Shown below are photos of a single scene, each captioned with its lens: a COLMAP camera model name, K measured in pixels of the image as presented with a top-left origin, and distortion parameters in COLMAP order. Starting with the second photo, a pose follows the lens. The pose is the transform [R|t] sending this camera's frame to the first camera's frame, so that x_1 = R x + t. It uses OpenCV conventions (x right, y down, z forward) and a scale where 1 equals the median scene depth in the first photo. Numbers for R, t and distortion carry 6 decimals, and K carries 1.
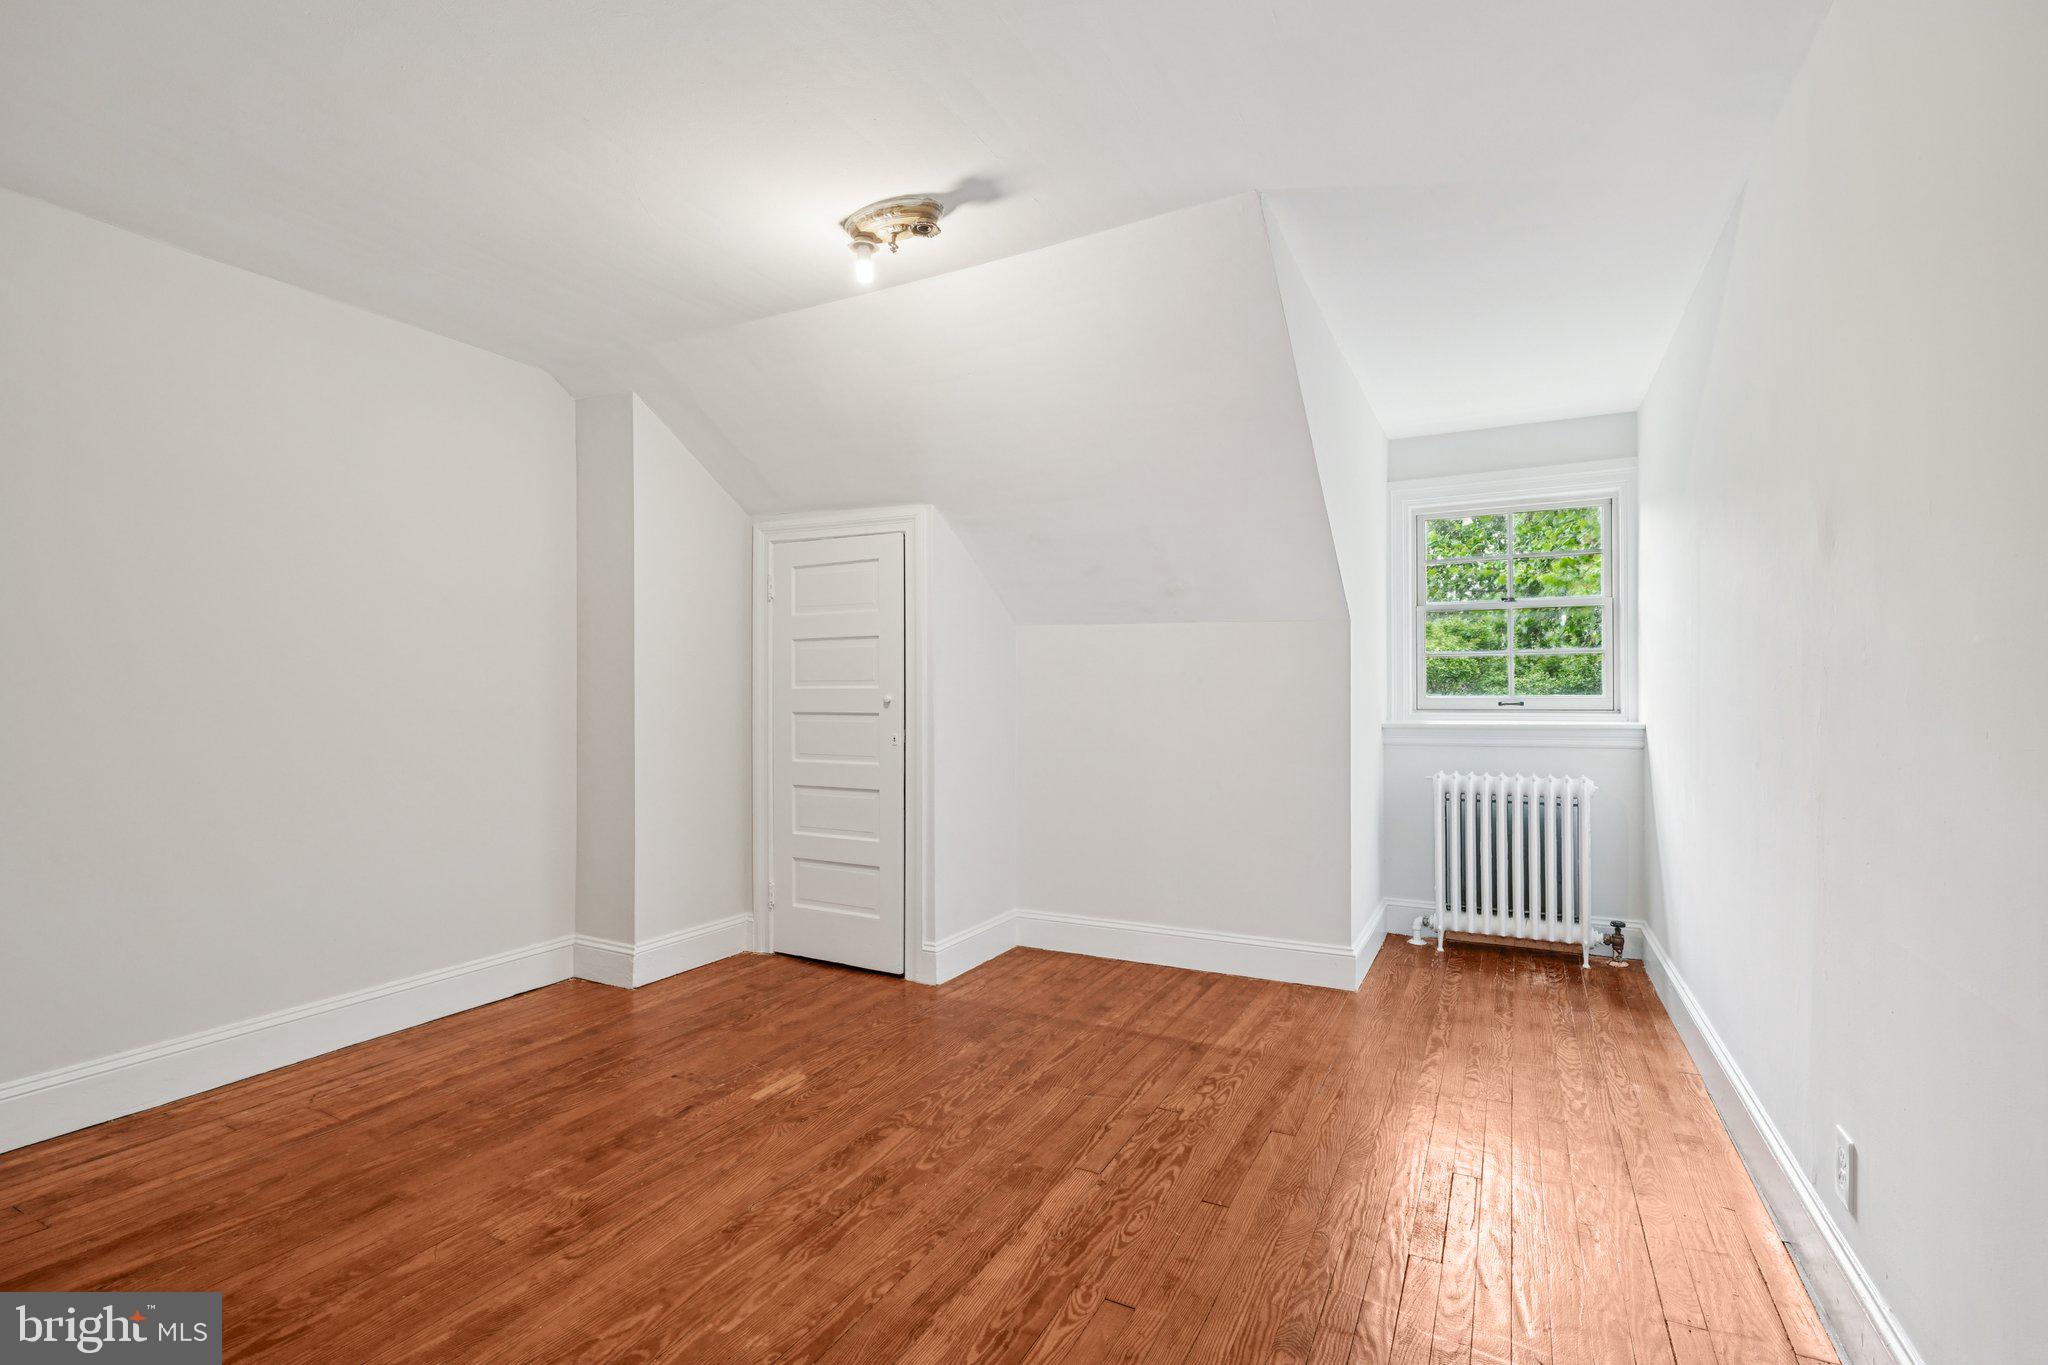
lens RADIAL K [[934.0, 0, 1024.0], [0, 934.0, 682.5], [0, 0, 1]] dist [0.001598, 0.000111]
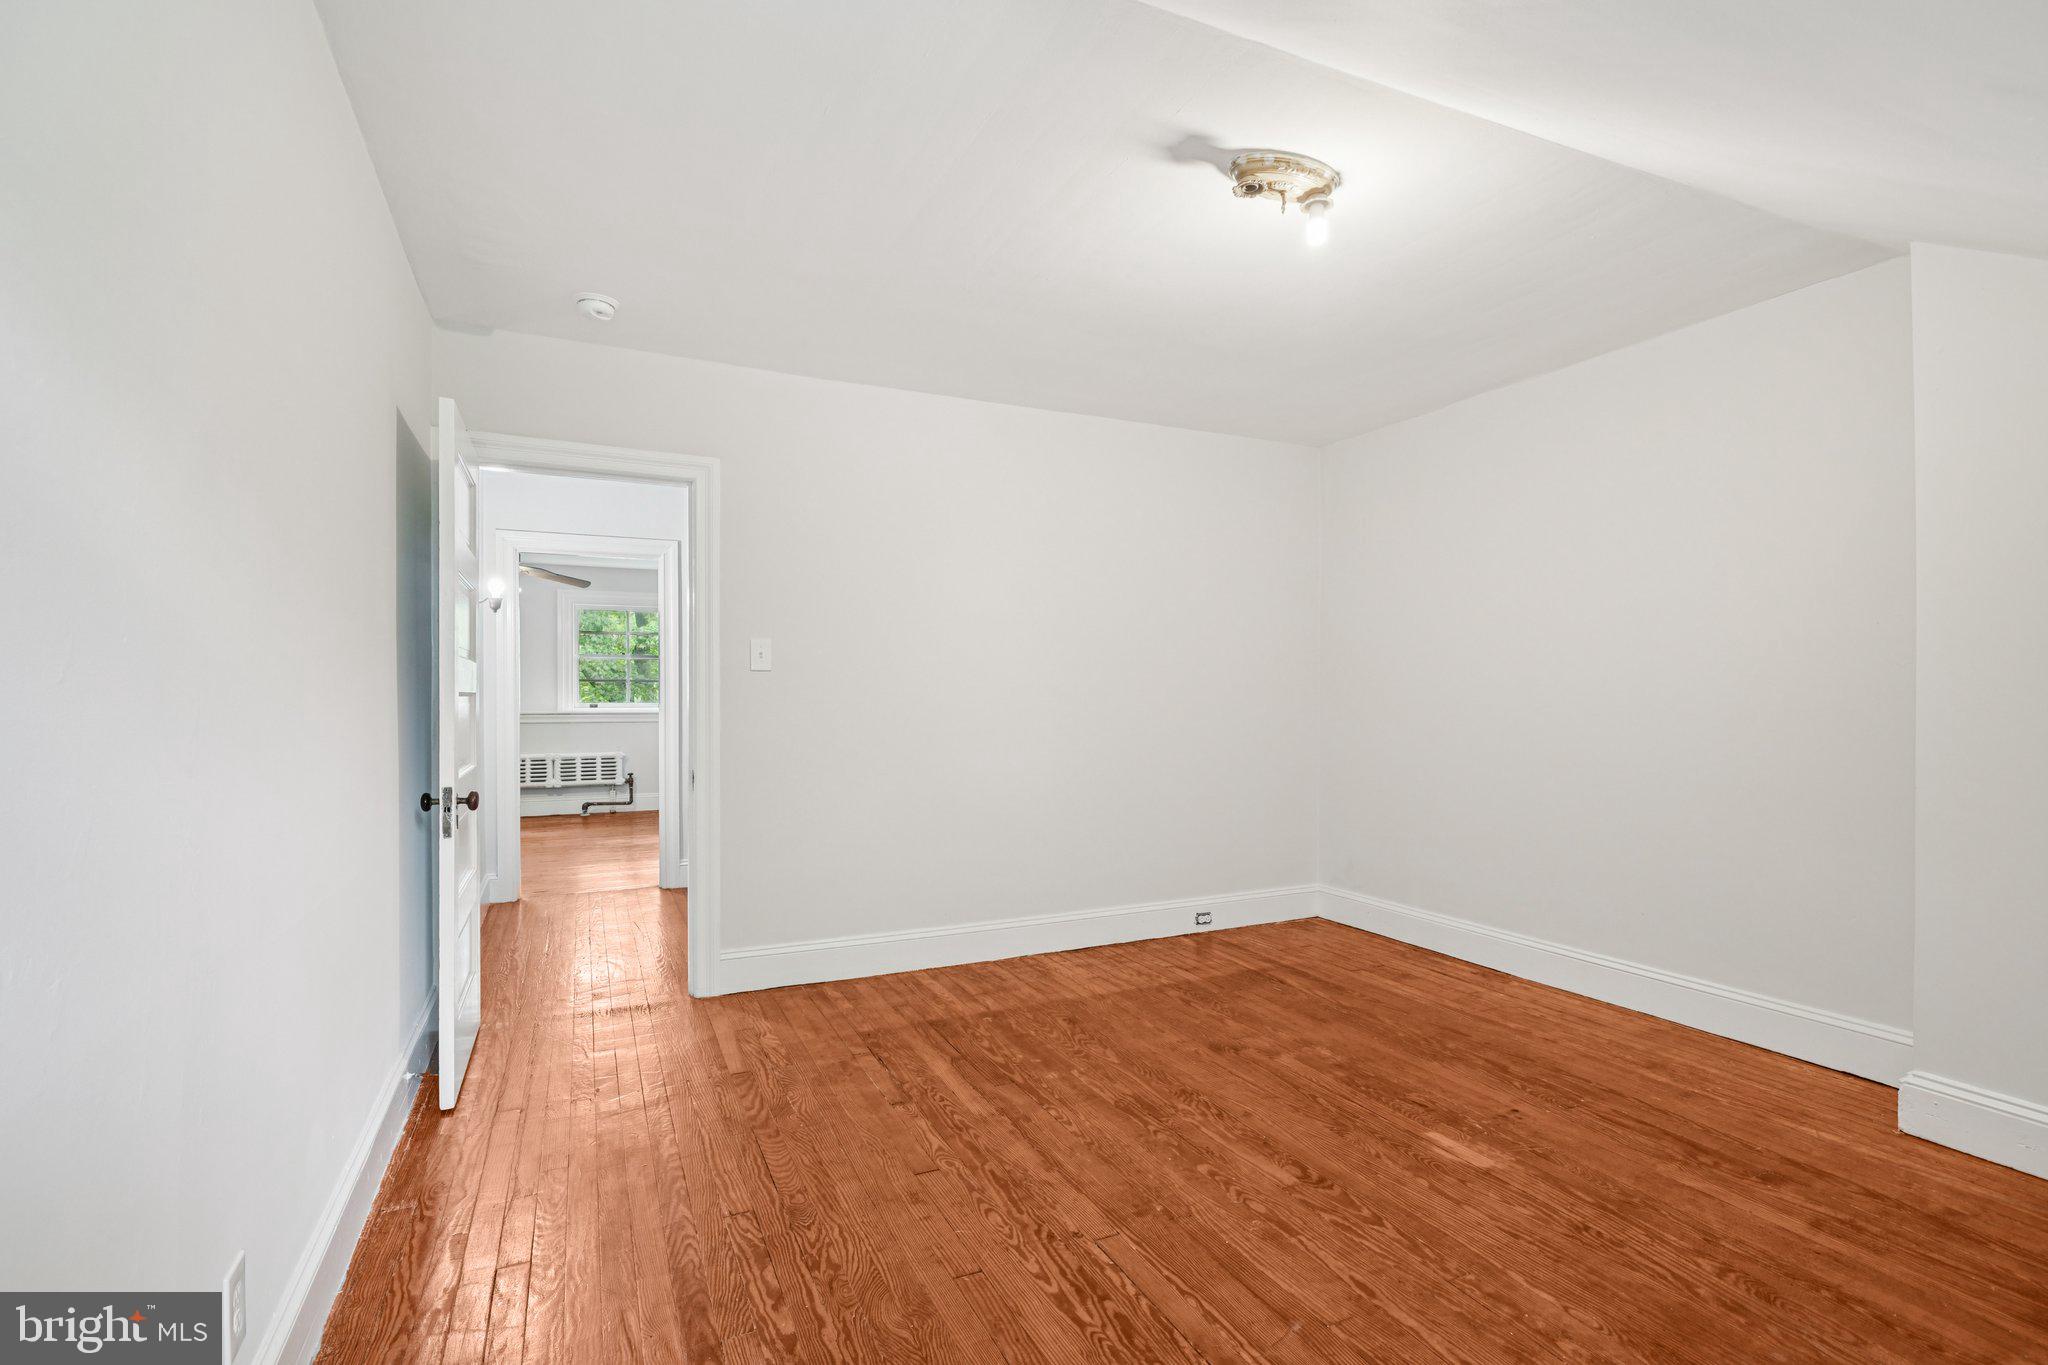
lens RADIAL K [[934.0, 0, 1024.0], [0, 934.0, 682.5], [0, 0, 1]] dist [0.001598, 0.000111]
pose [[-0.597054, -0.009357, -0.802147, 0.733523], [0.009525, 0.999779, -0.018753, 0.015410], [0.802145, -0.018837, -0.596832, 1.310686]]
